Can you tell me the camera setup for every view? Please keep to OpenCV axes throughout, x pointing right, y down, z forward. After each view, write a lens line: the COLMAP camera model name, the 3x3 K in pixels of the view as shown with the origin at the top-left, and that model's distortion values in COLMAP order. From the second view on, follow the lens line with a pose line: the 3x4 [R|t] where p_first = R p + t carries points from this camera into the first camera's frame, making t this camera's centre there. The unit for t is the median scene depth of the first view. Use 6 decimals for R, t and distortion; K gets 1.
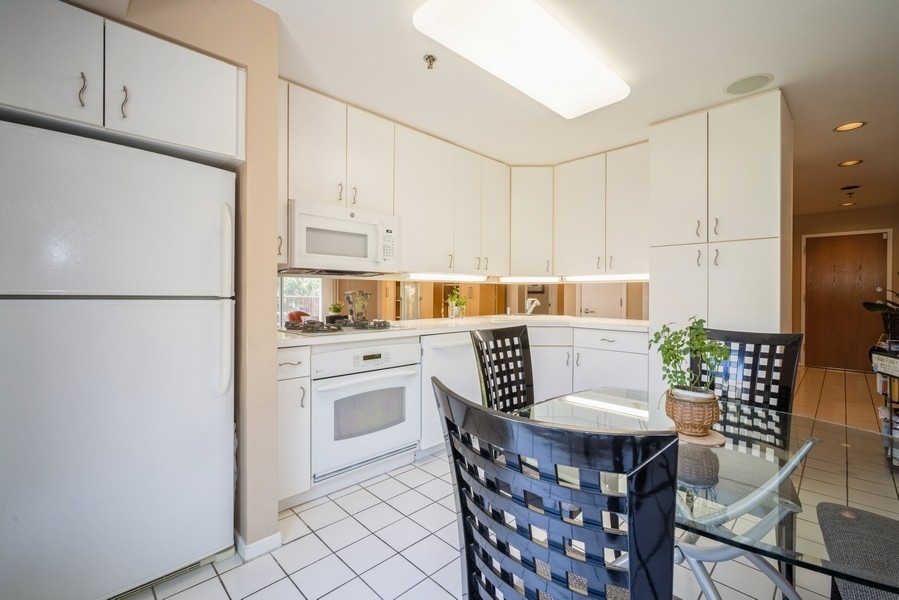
lens RADIAL K [[394.0, 0, 445.9], [0, 394.0, 291.6], [0, 0, 1]] dist [-0.000103, -0.020677]
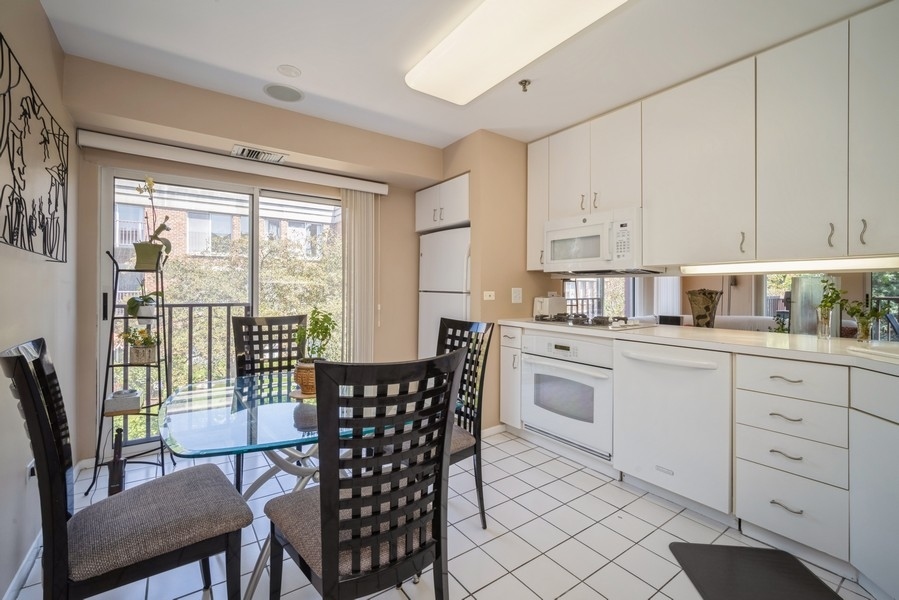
lens RADIAL K [[394.0, 0, 445.9], [0, 394.0, 291.6], [0, 0, 1]] dist [-0.000103, -0.020677]
pose [[-0.159984, -0.005017, -0.987107, 0.980213], [-0.009239, 0.999951, -0.003585, 0.013125], [0.987076, 0.008546, -0.160022, 0.855026]]
